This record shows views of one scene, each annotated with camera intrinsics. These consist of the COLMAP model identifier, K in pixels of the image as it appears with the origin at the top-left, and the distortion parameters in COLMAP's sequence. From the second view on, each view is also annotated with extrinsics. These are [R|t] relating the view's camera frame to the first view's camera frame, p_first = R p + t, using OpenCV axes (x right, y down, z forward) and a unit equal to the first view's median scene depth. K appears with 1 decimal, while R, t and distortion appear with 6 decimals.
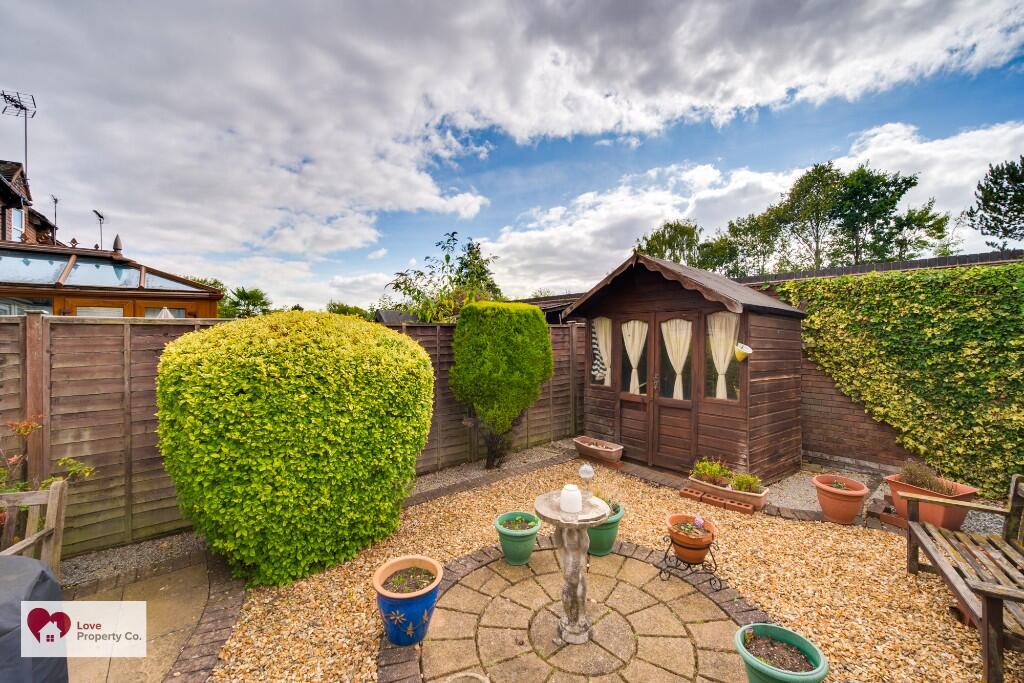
lens RADIAL K [[417.9, 0, 513.7], [0, 417.9, 336.3], [0, 0, 1]] dist [-0.001999, -0.000585]
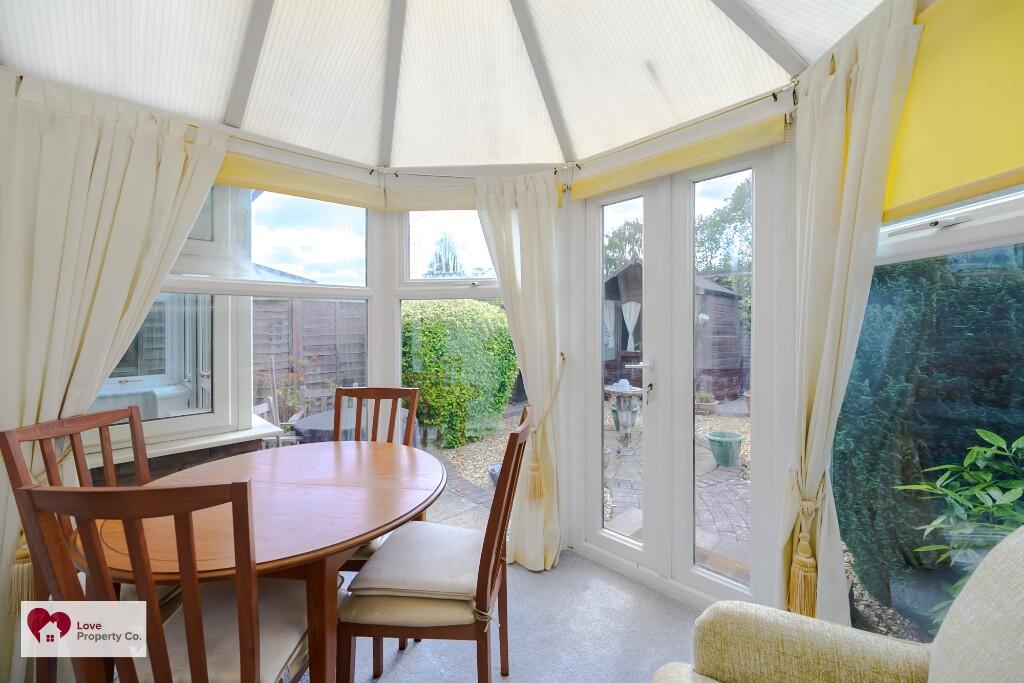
lens RADIAL K [[398.5, 0, 512.0], [0, 398.5, 341.5], [0, 0, 1]] dist [0.000246, -0.000002]
pose [[0.996789, -0.013802, 0.078876, -0.245302], [0.011035, 0.999312, 0.035416, 0.049130], [-0.079310, -0.034432, 0.996255, -0.378444]]
